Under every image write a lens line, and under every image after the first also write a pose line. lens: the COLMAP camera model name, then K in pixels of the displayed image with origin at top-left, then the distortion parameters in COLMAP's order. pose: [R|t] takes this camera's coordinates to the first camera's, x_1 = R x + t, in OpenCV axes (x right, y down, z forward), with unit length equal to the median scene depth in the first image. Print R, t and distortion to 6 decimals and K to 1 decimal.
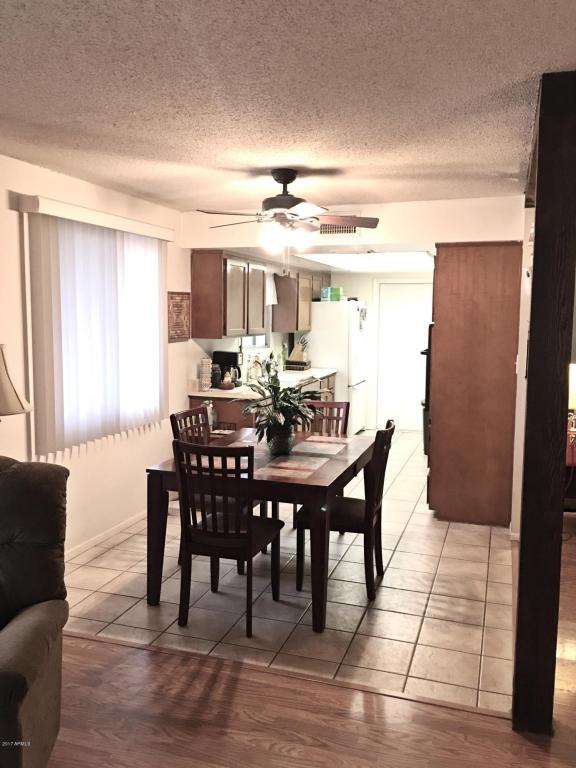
lens RADIAL K [[667.8, 0, 287.0], [0, 667.8, 387.5], [0, 0, 1]] dist [0.034109, -0.007371]
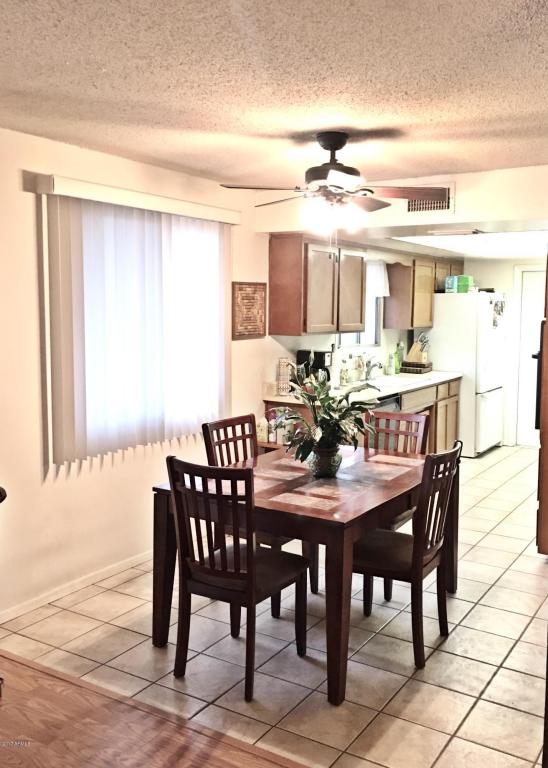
lens RADIAL K [[744.4, 0, 275.5], [0, 744.4, 380.1], [0, 0, 1]] dist [0.027875, 0.000000]
pose [[0.977073, 0.023609, -0.211591, 0.129107], [-0.026241, 0.999609, -0.009641, -0.009315], [0.211280, 0.014972, 0.977311, 0.087415]]
